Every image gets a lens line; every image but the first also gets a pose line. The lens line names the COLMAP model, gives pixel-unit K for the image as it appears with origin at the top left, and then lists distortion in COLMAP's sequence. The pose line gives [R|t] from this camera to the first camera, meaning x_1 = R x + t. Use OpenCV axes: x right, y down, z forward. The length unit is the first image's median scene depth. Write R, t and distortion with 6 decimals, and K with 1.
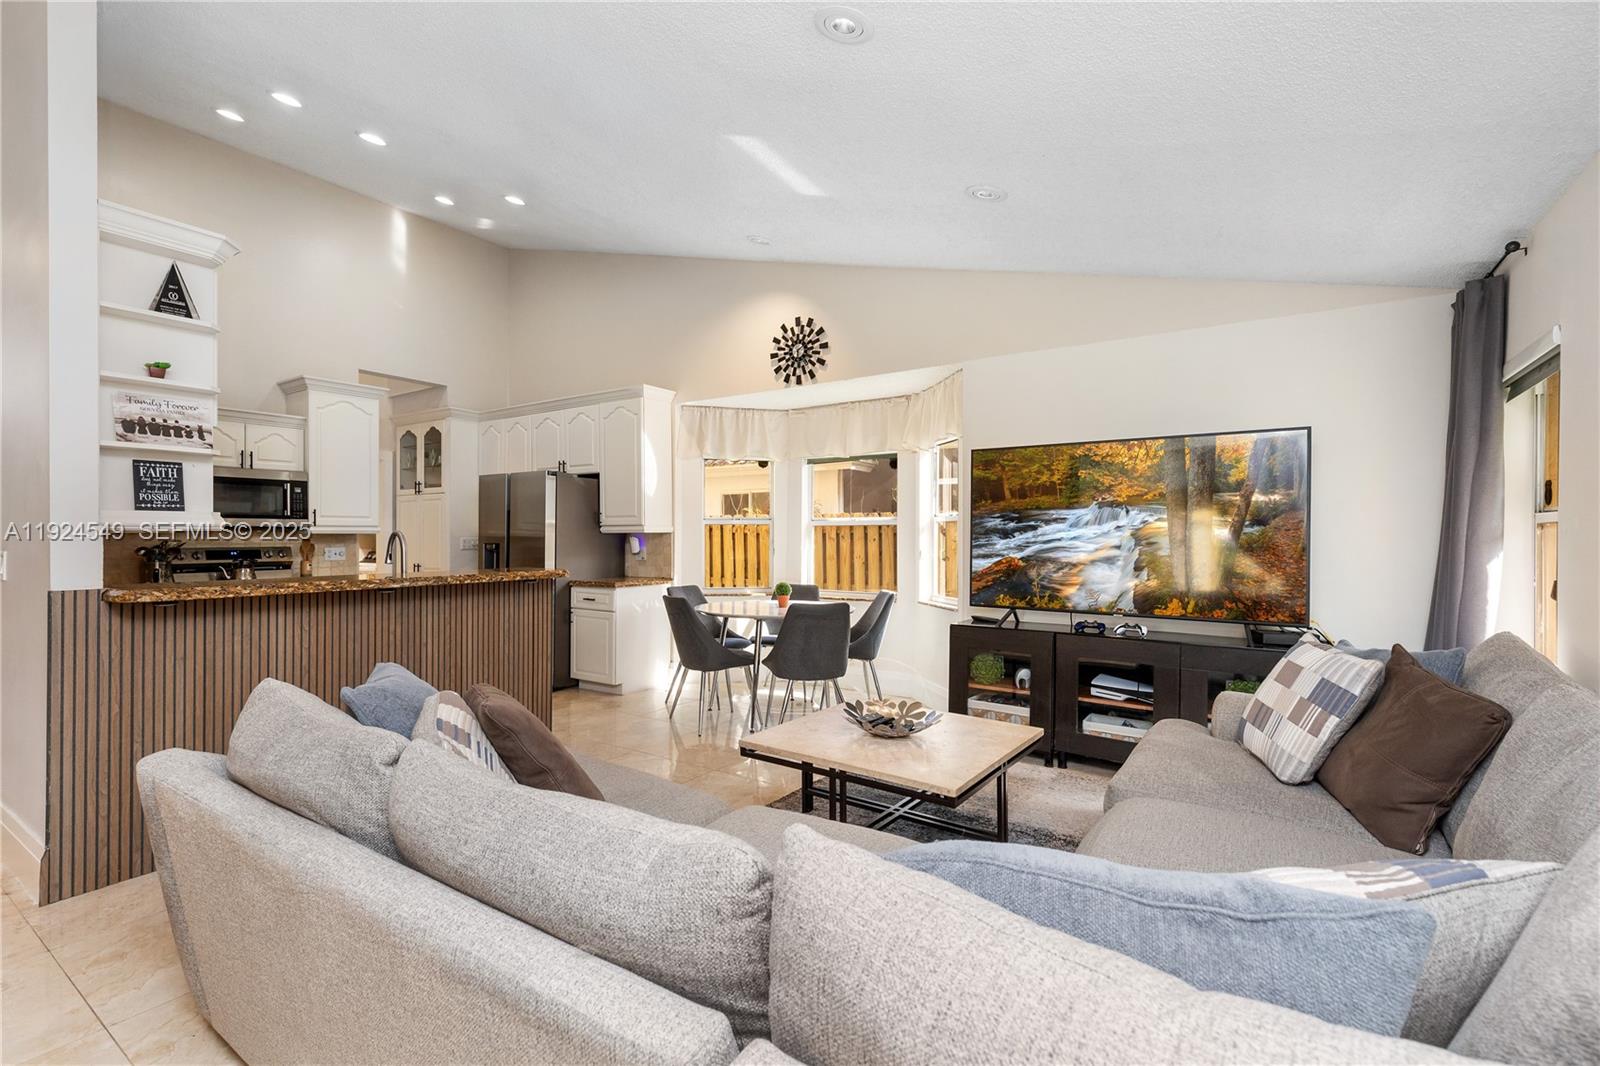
lens RADIAL K [[714.9, 0, 788.0], [0, 714.9, 536.8], [0, 0, 1]] dist [0.002519, -0.000424]
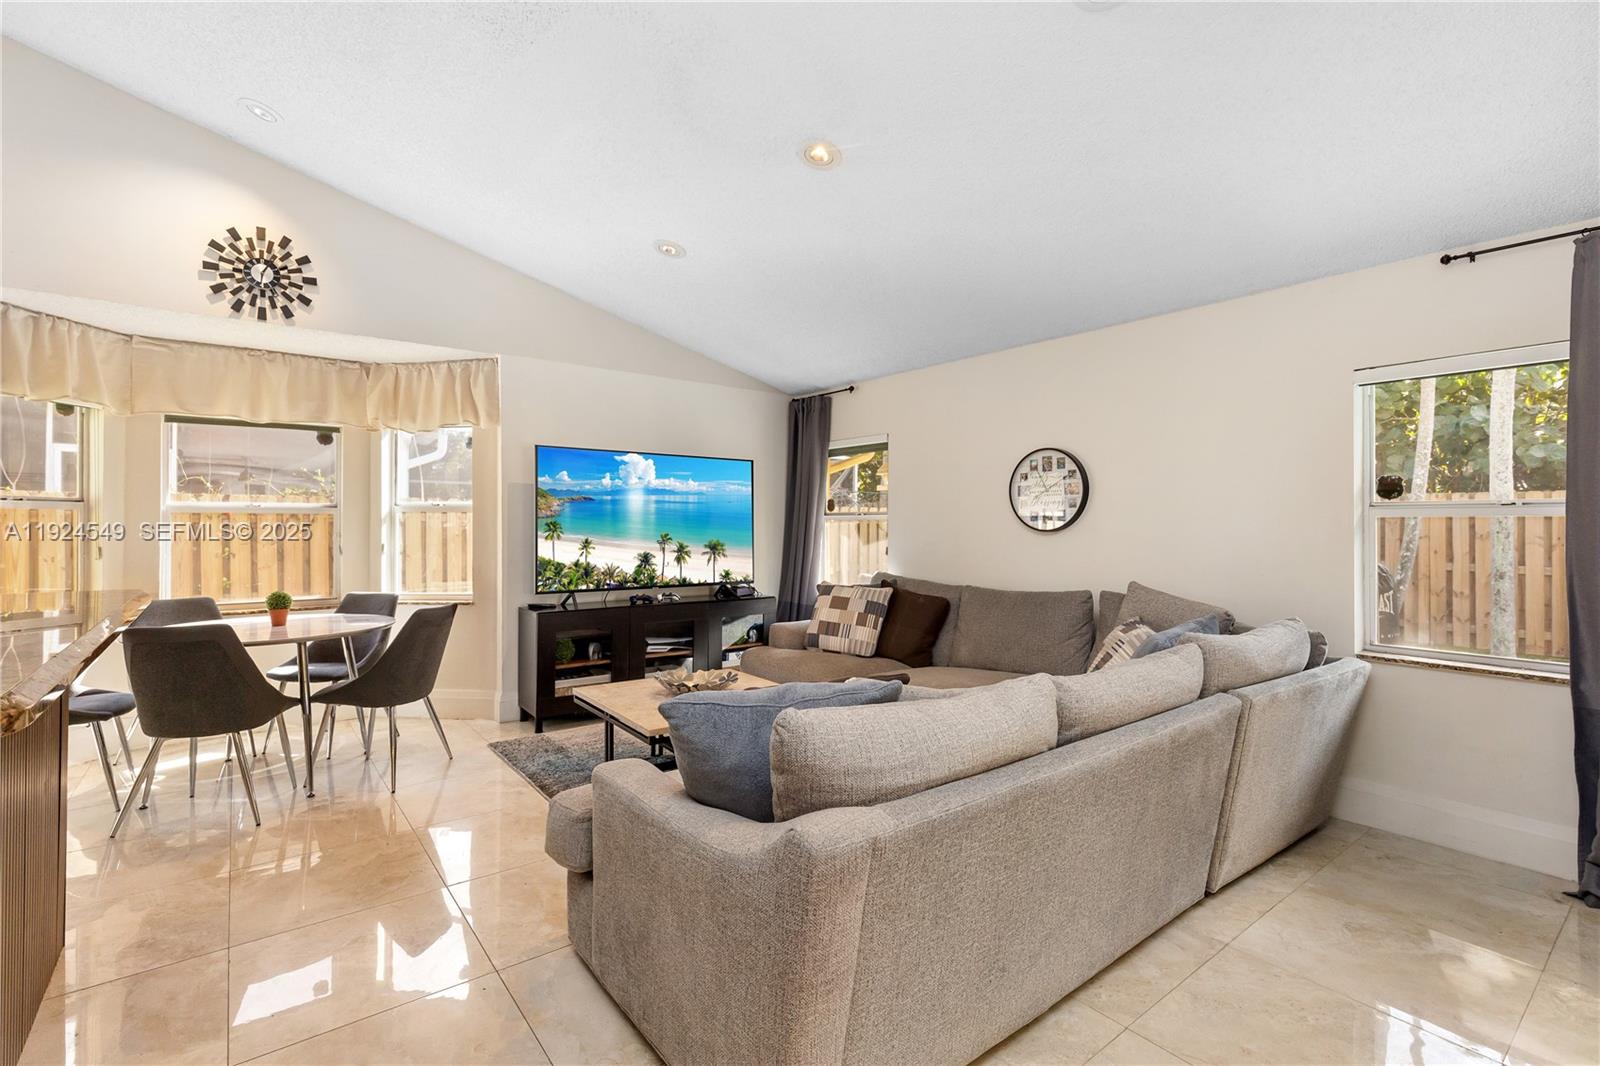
lens RADIAL K [[723.5, 0, 792.4], [0, 723.5, 521.7], [0, 0, 1]] dist [0.000347, 0.000135]
pose [[0.313838, 0.003313, 0.949471, -0.524075], [-0.001557, 0.999994, -0.002975, -0.005531], [-0.949475, -0.000545, 0.313842, 0.256870]]
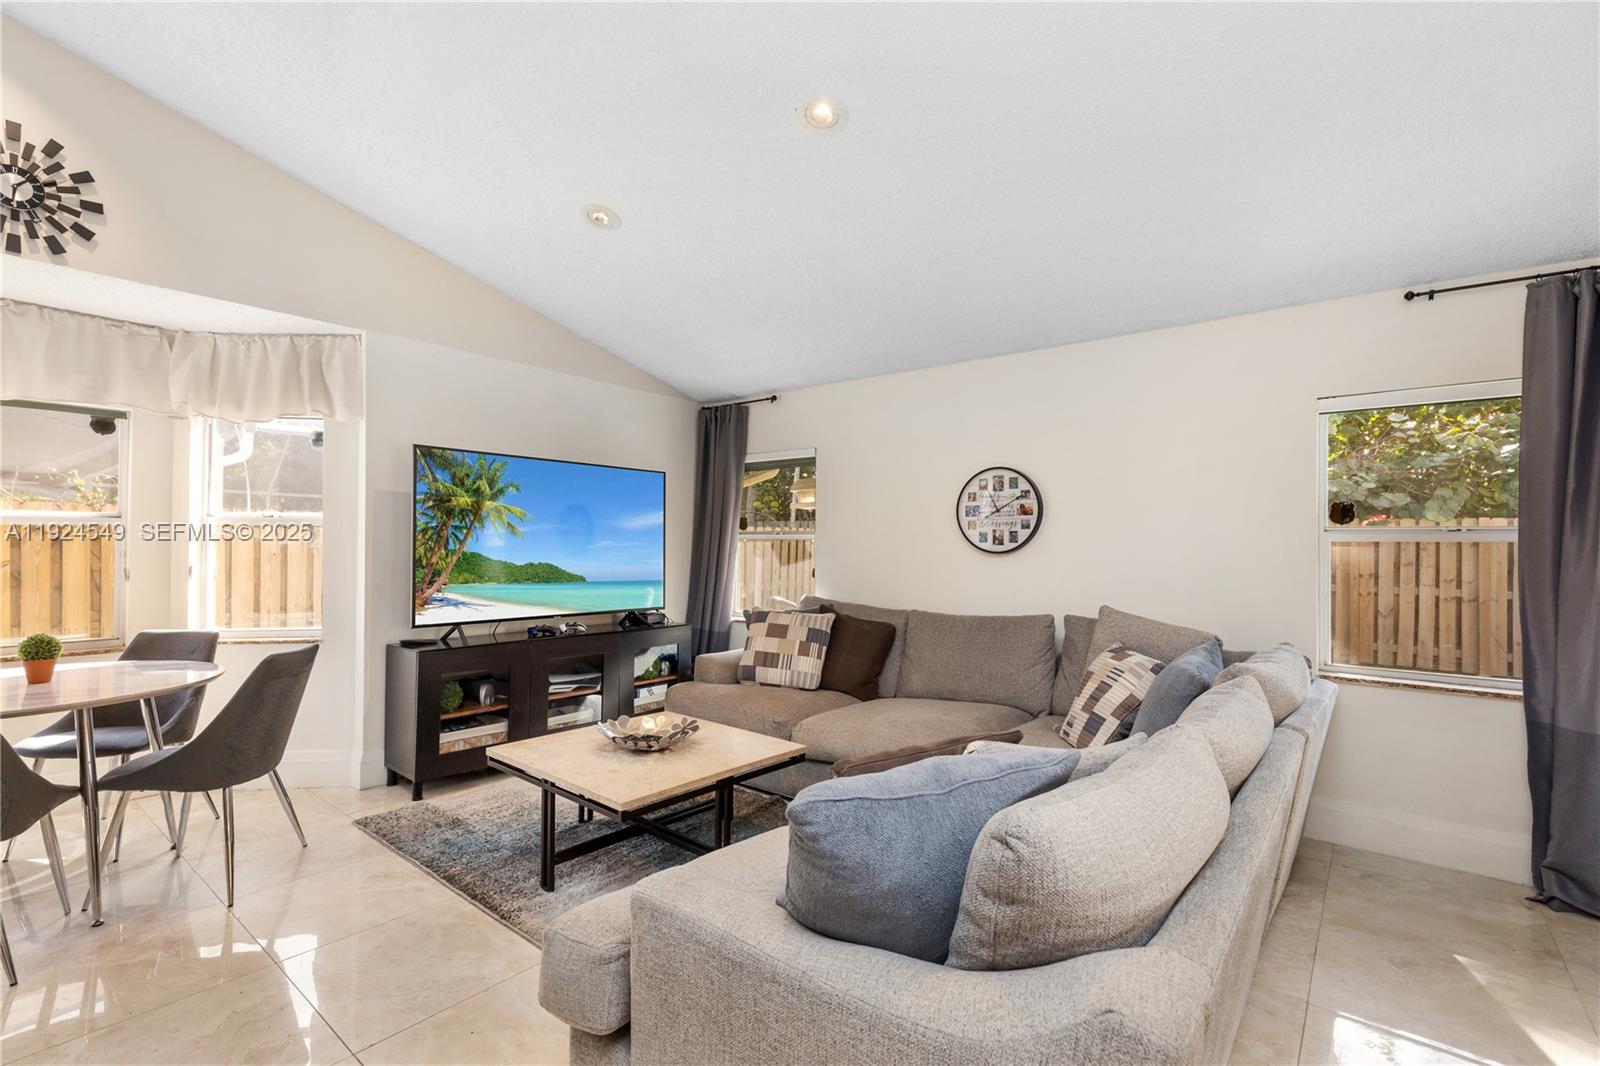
lens RADIAL K [[714.9, 0, 788.0], [0, 714.9, 536.8], [0, 0, 1]] dist [0.002519, -0.000424]
pose [[0.091649, 0.010261, 0.995739, -0.456738], [-0.008620, 0.999918, -0.009511, -0.006034], [-0.995754, -0.007712, 0.091730, 0.395649]]
